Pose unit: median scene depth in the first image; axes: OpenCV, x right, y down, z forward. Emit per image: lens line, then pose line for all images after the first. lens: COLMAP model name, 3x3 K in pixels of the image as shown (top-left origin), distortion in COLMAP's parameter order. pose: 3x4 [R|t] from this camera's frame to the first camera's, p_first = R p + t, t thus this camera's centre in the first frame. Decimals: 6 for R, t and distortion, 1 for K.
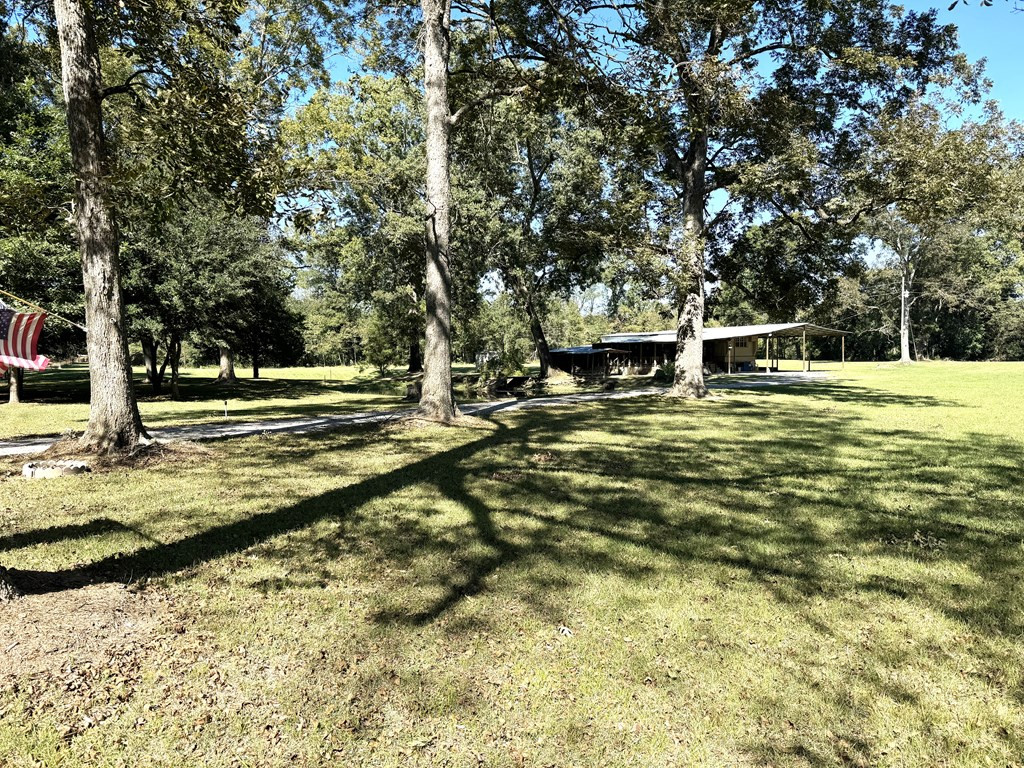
lens RADIAL K [[710.3, 0, 509.0], [0, 710.3, 381.7], [0, 0, 1]] dist [0.075963, -0.081763]
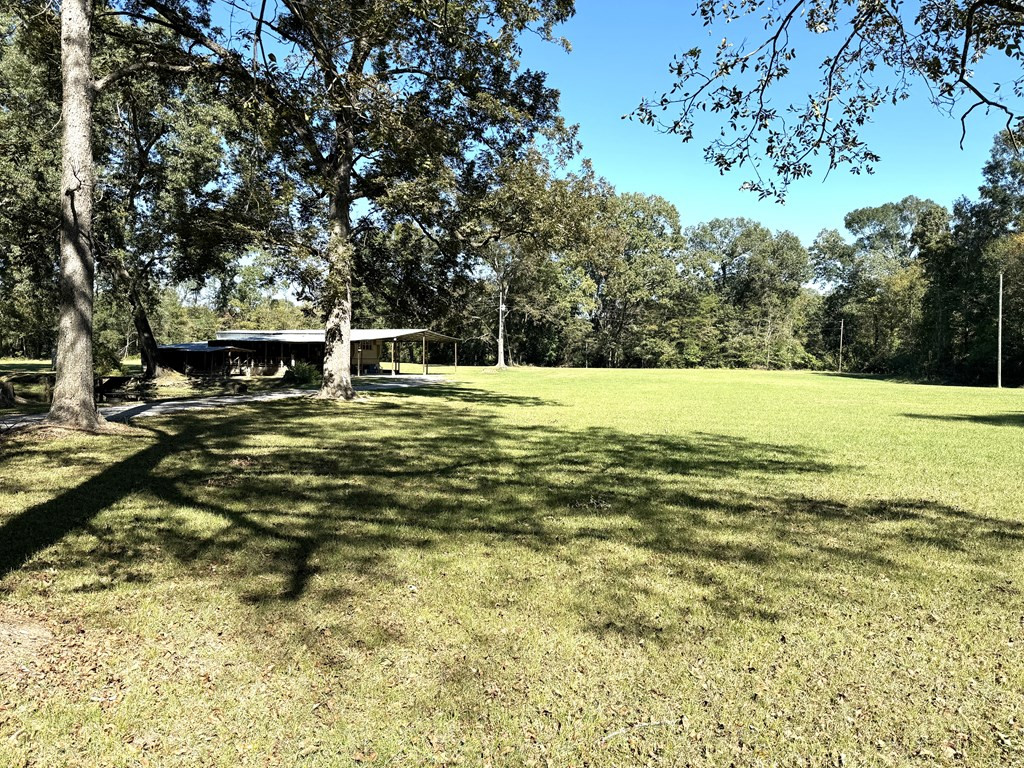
lens RADIAL K [[736.2, 0, 508.4], [0, 736.2, 387.5], [0, 0, 1]] dist [0.069023, -0.022349]
pose [[0.866275, 0.002479, 0.499560, -0.060701], [-0.005607, 0.999973, 0.004761, -0.001261], [-0.499535, -0.006926, 0.866266, -0.029325]]
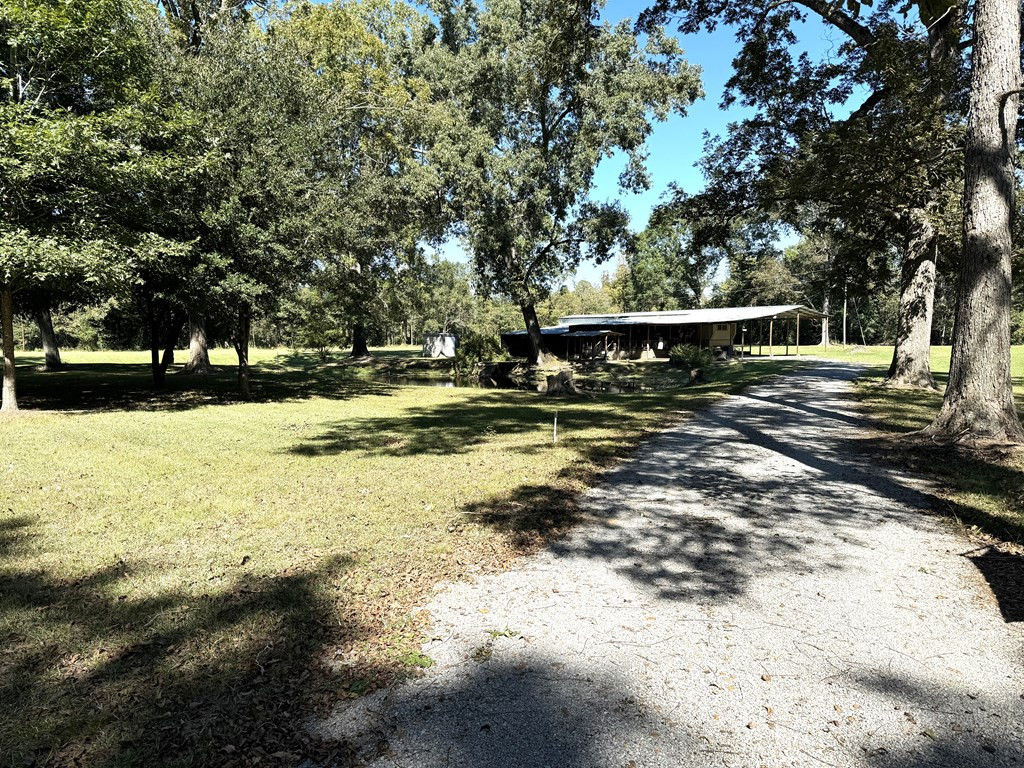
lens RADIAL K [[710.3, 0, 493.9], [0, 710.3, 386.0], [0, 0, 1]] dist [0.075963, -0.081763]
pose [[0.981378, -0.007181, 0.191955, -0.368397], [0.001421, 0.999545, 0.030129, -0.007581], [-0.192084, -0.029295, 0.980941, 0.292012]]
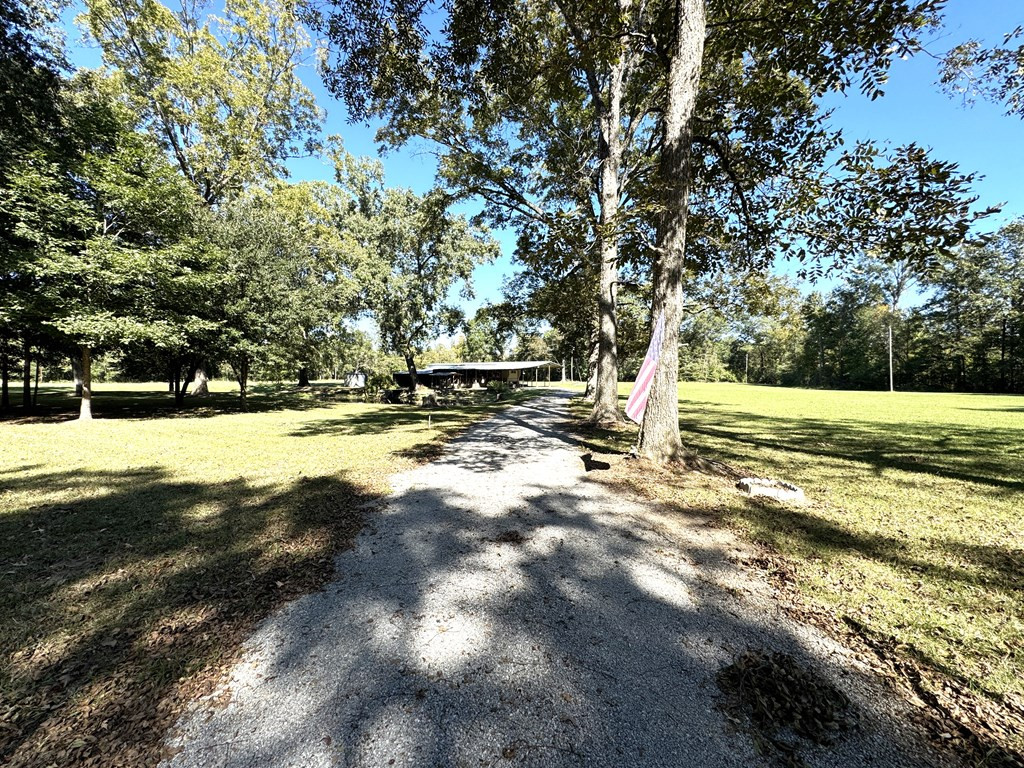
lens RADIAL K [[404.3, 0, 518.8], [0, 404.3, 383.7], [0, 0, 1]] dist [0.007490, 0.000058]
pose [[0.873041, 0.005649, 0.487614, -0.396988], [0.003607, 0.999831, -0.018040, -0.006275], [-0.487633, 0.017509, 0.872873, 0.214891]]
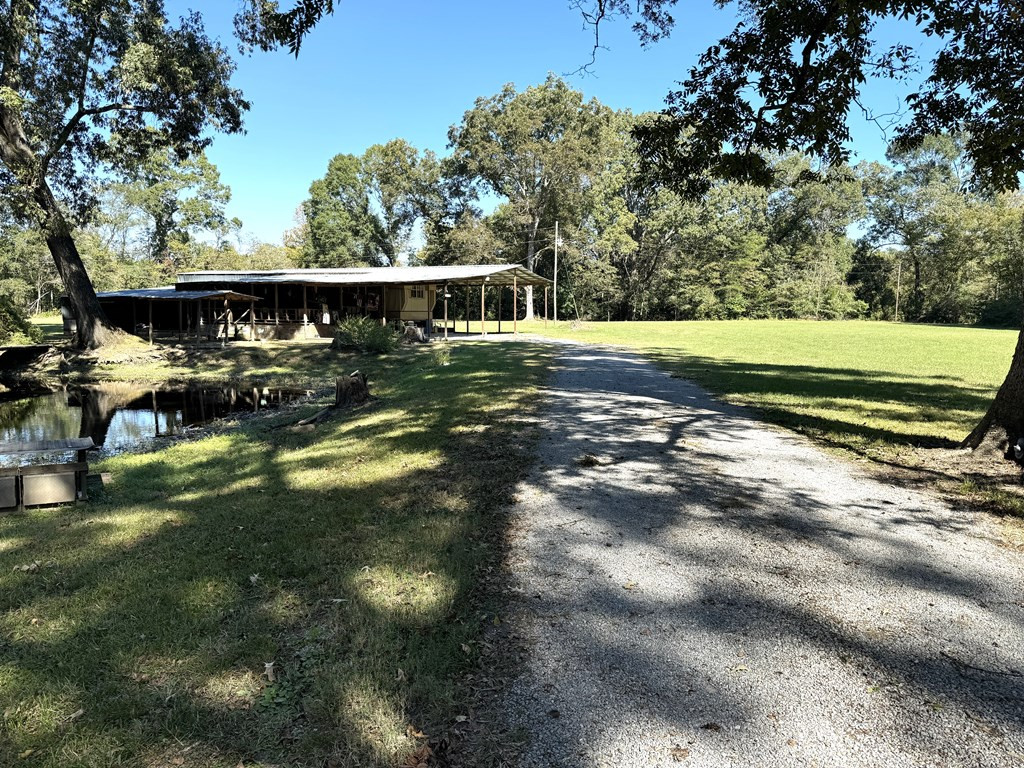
lens RADIAL K [[710.3, 0, 517.7], [0, 710.3, 391.6], [0, 0, 1]] dist [0.075963, -0.081763]
pose [[0.805955, -0.053161, 0.589585, -0.010621], [0.010641, 0.997100, 0.075360, -0.021011], [-0.591881, -0.054463, 0.804183, 0.921009]]
